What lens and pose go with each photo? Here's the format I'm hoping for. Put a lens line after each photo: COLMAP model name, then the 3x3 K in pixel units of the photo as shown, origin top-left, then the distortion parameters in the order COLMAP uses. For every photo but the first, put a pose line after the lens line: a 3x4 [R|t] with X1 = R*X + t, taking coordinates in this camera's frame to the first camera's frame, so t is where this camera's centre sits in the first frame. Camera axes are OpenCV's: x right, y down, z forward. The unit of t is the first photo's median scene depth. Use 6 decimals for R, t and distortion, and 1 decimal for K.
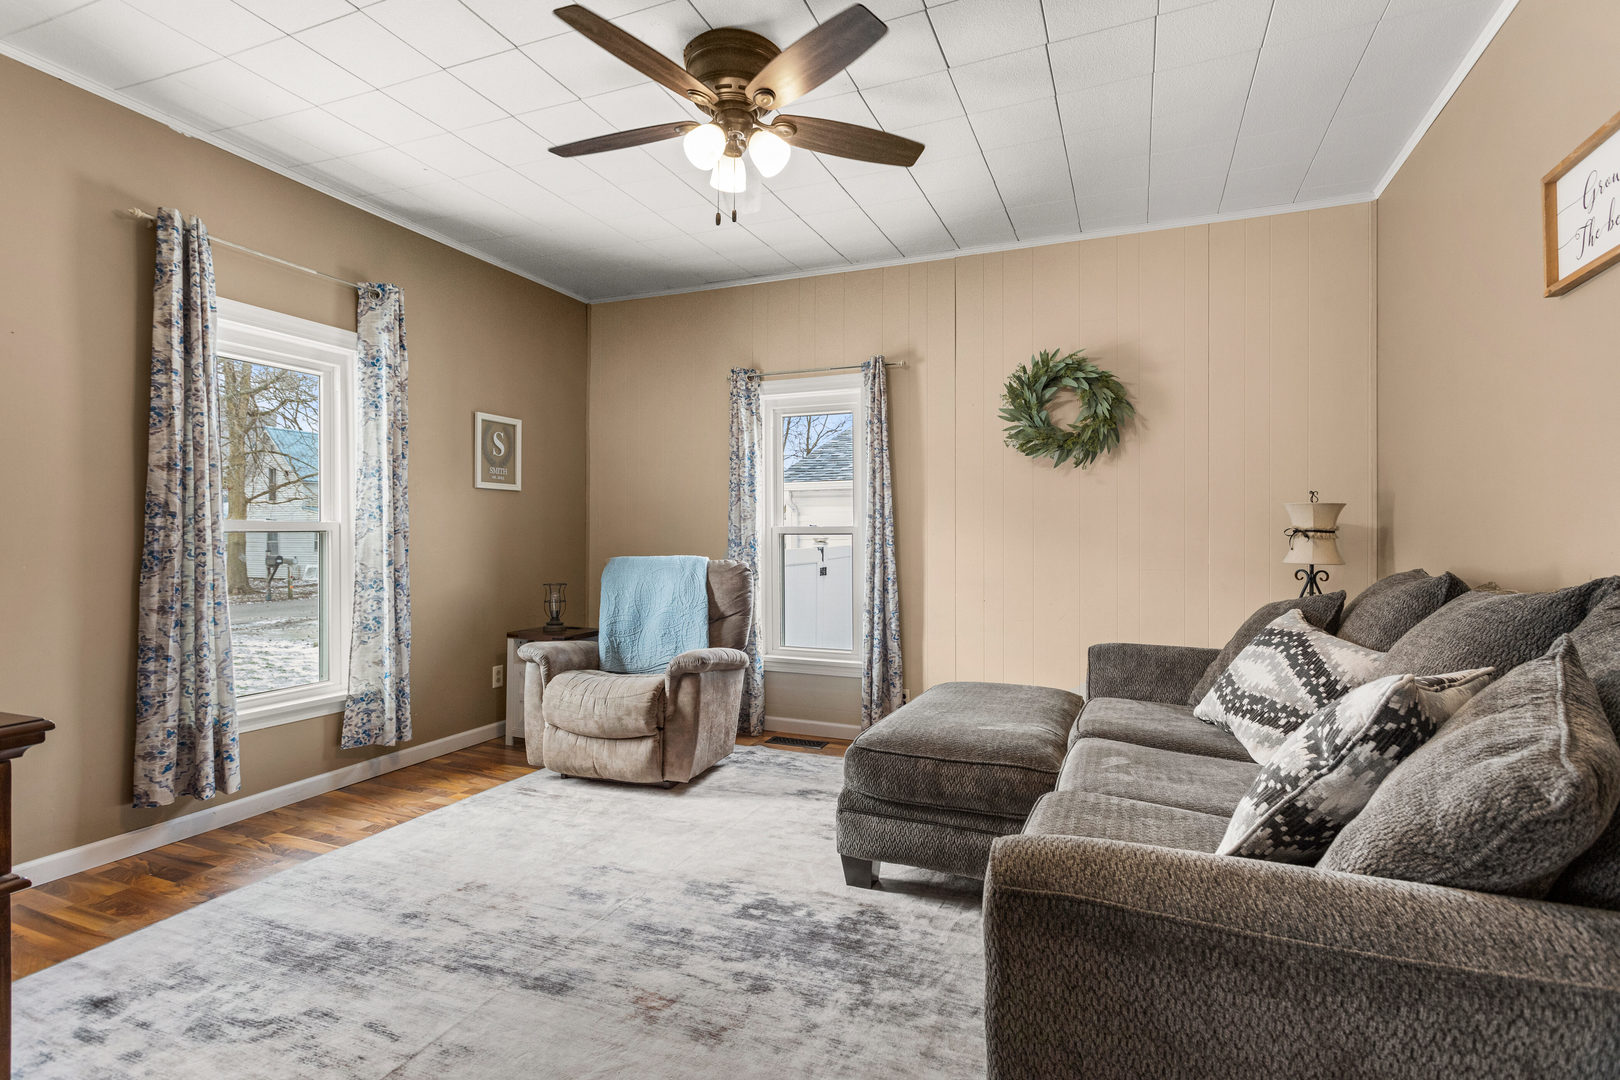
lens RADIAL K [[780.1, 0, 800.7], [0, 780.1, 535.9], [0, 0, 1]] dist [-0.002397, 0.002559]
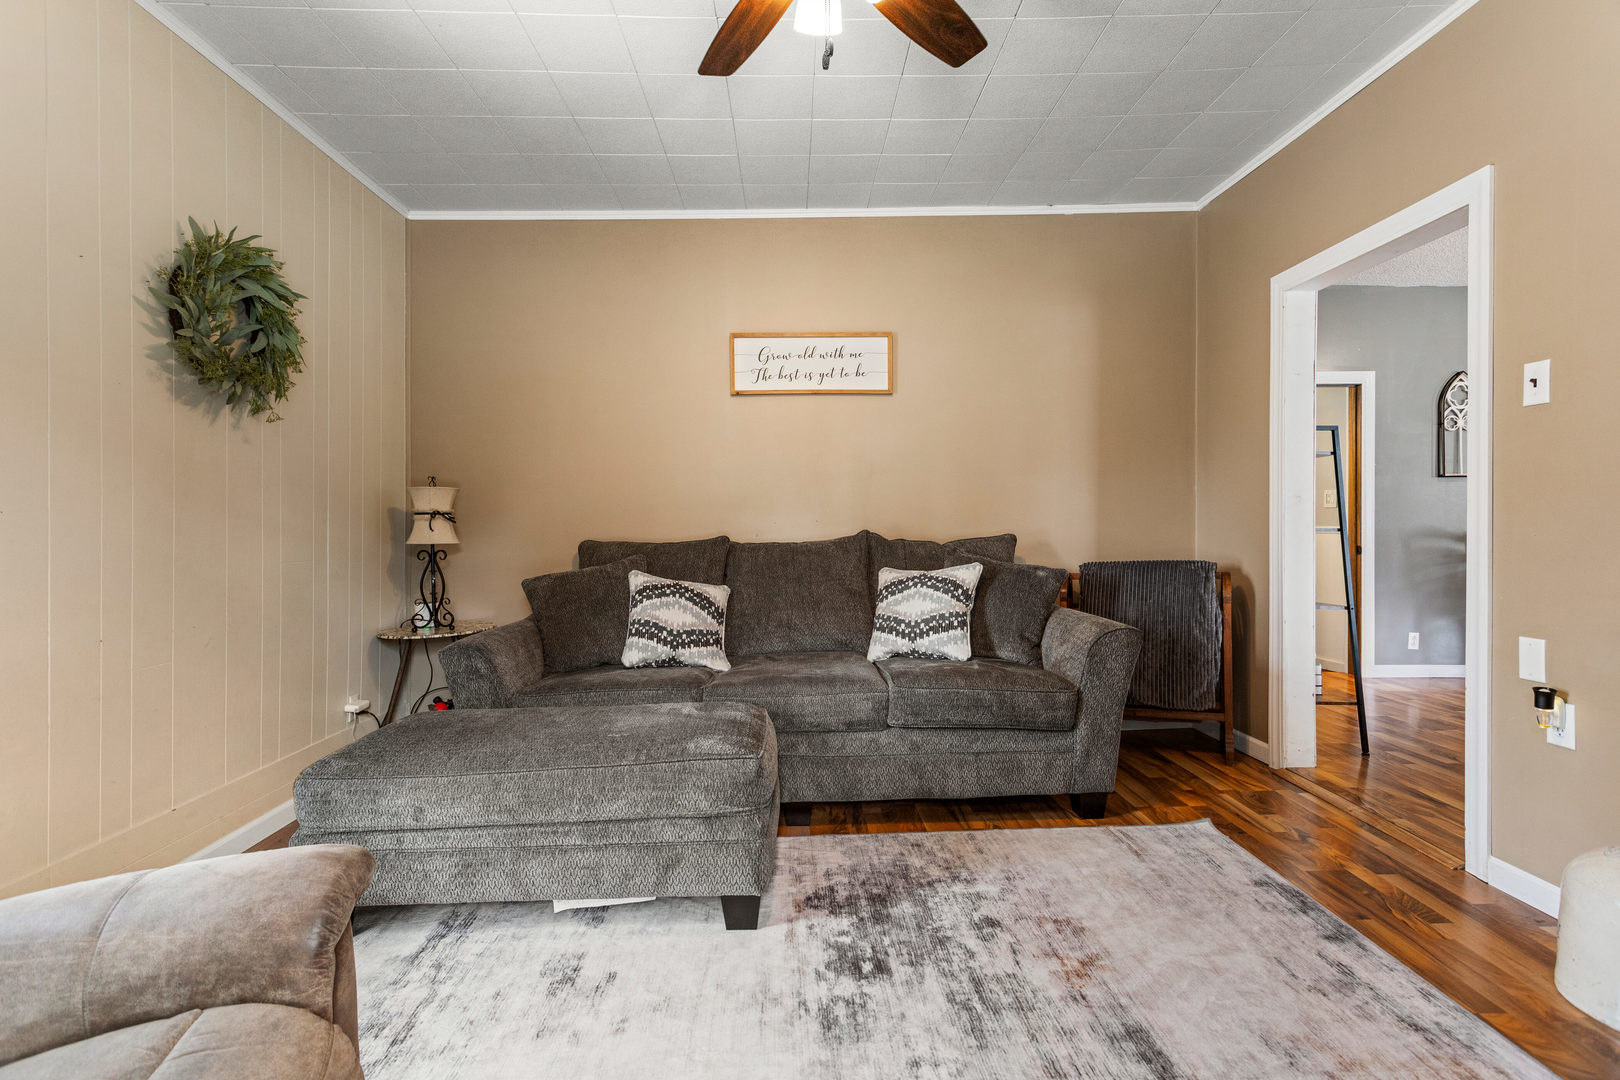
lens RADIAL K [[780.1, 0, 809.0], [0, 780.1, 534.0], [0, 0, 1]] dist [-0.002397, 0.002559]
pose [[-0.419959, -0.009523, 0.907493, -0.767155], [0.008561, 0.999859, 0.014454, 0.014406], [-0.907503, 0.013839, -0.419819, 1.384350]]
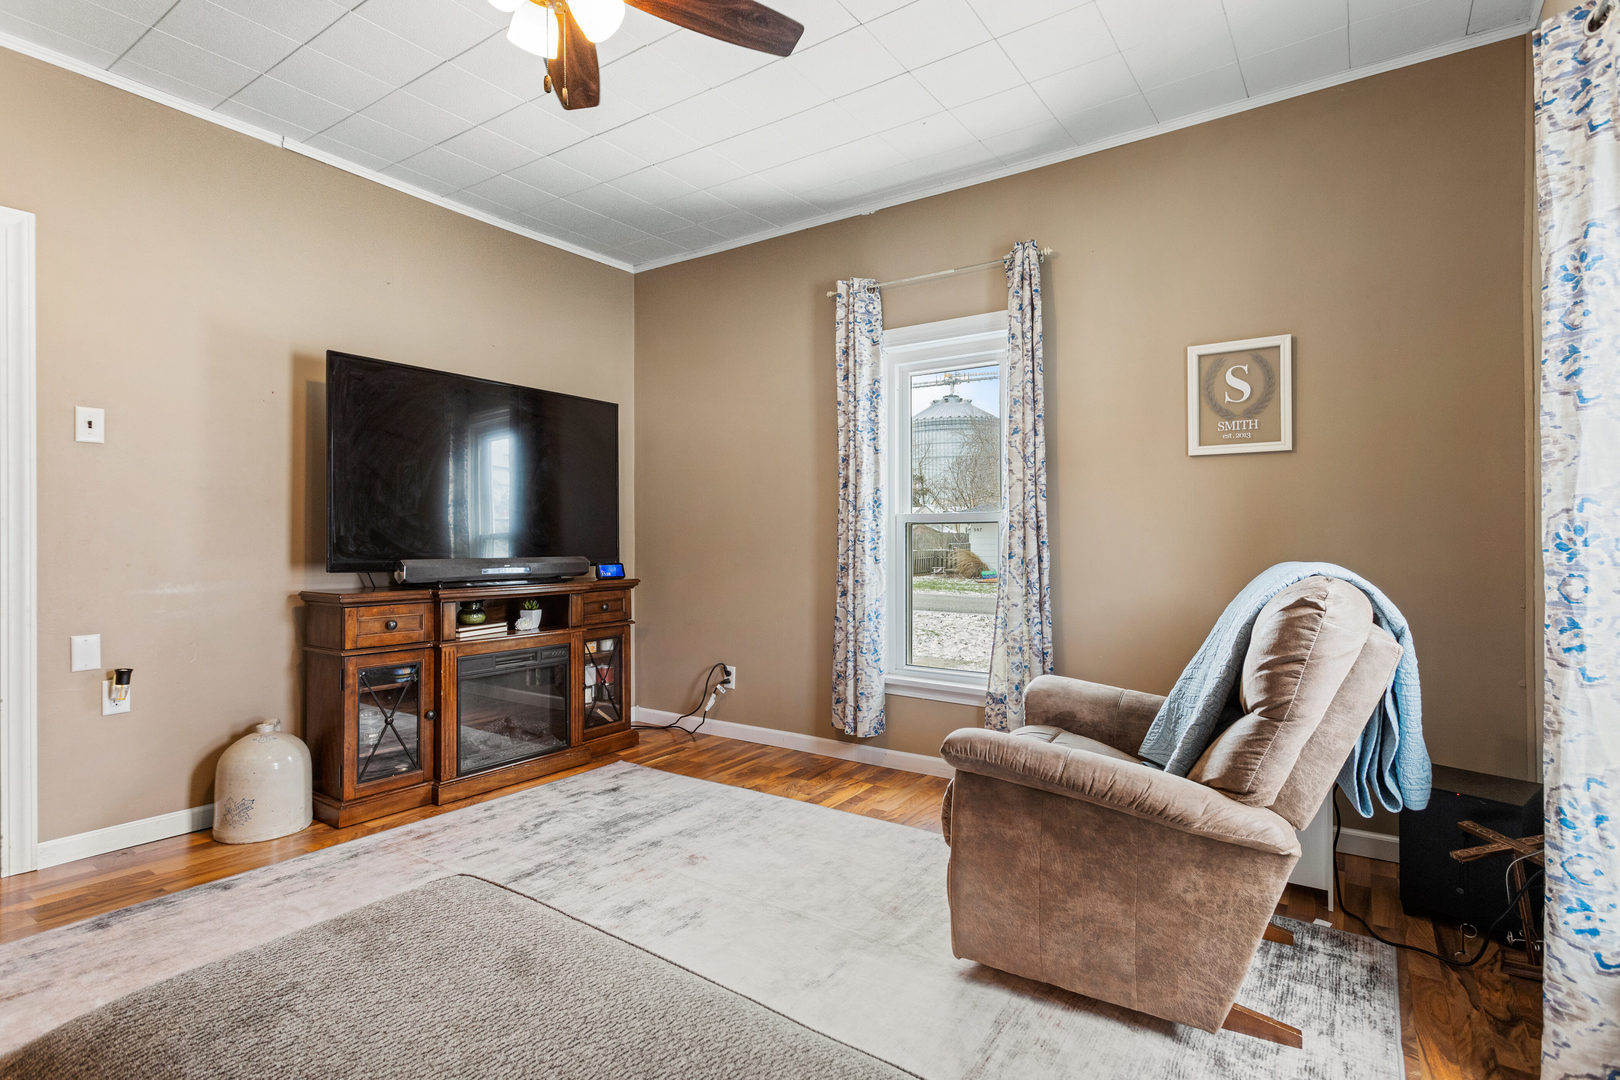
lens RADIAL K [[780.1, 0, 792.9], [0, 780.1, 537.1], [0, 0, 1]] dist [-0.002397, 0.002559]
pose [[-0.207096, 0.001531, -0.978319, 0.615167], [0.000069, 0.999999, 0.001551, 0.017270], [0.978321, 0.000254, -0.207096, 1.442681]]
